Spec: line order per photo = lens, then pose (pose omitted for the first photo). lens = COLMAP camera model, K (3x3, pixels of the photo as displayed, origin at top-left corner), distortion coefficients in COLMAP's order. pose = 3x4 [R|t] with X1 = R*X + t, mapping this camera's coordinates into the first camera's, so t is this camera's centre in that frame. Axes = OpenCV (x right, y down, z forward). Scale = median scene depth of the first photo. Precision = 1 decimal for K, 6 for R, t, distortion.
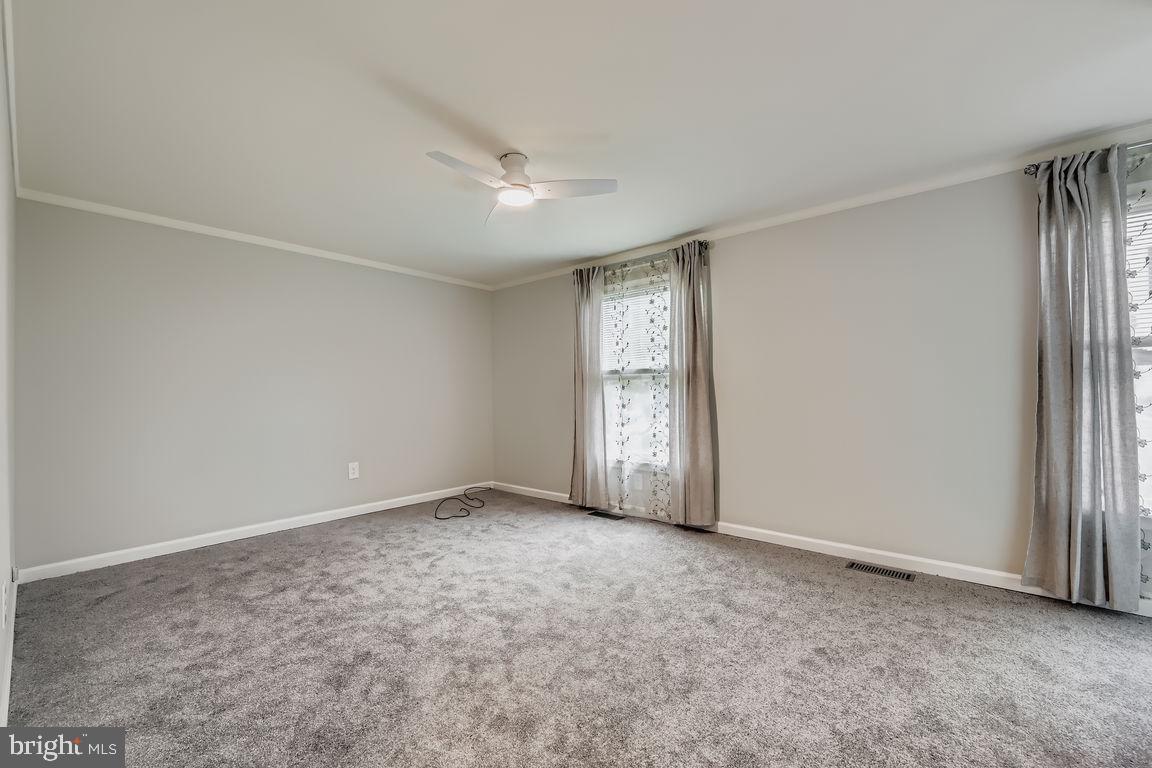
lens RADIAL K [[462.0, 0, 576.9], [0, 462.0, 387.3], [0, 0, 1]] dist [0.002178, 0.000464]
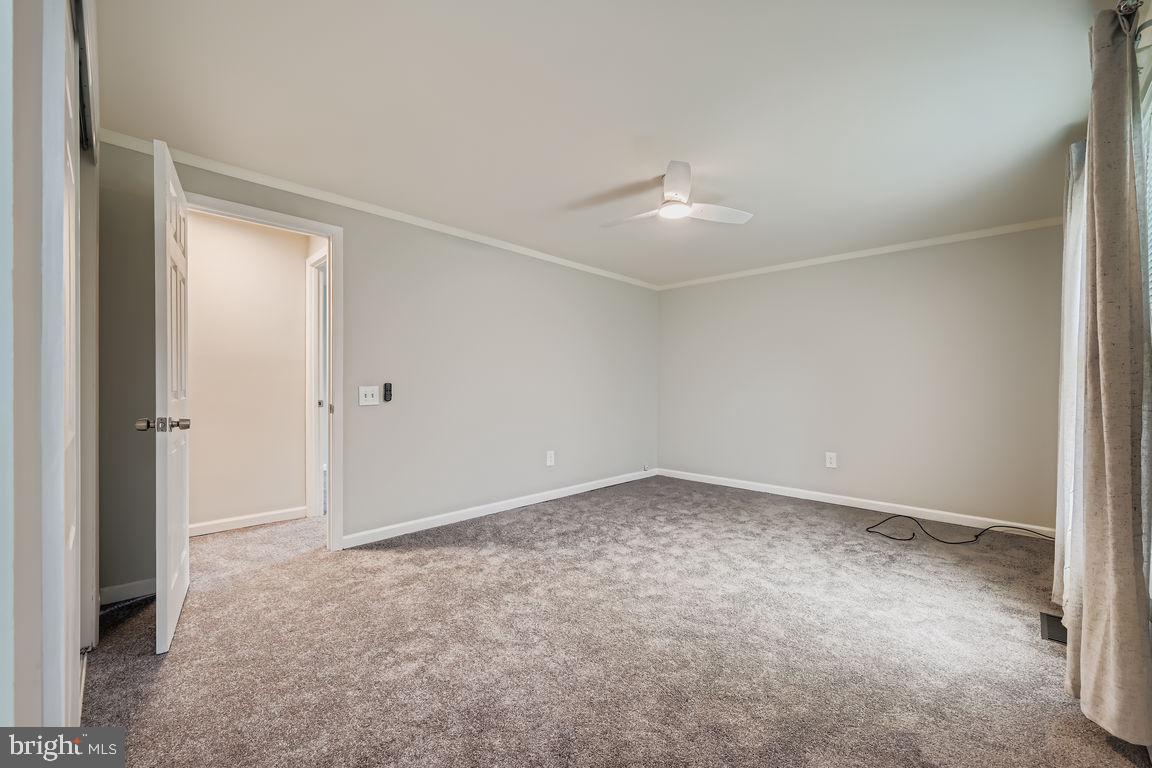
lens RADIAL K [[462.0, 0, 586.0], [0, 462.0, 387.4], [0, 0, 1]] dist [0.002178, 0.000464]
pose [[-0.067279, 0.005289, -0.997720, 0.831852], [0.016995, 0.999847, 0.004155, 0.001848], [0.997589, -0.016677, -0.067359, 0.715983]]
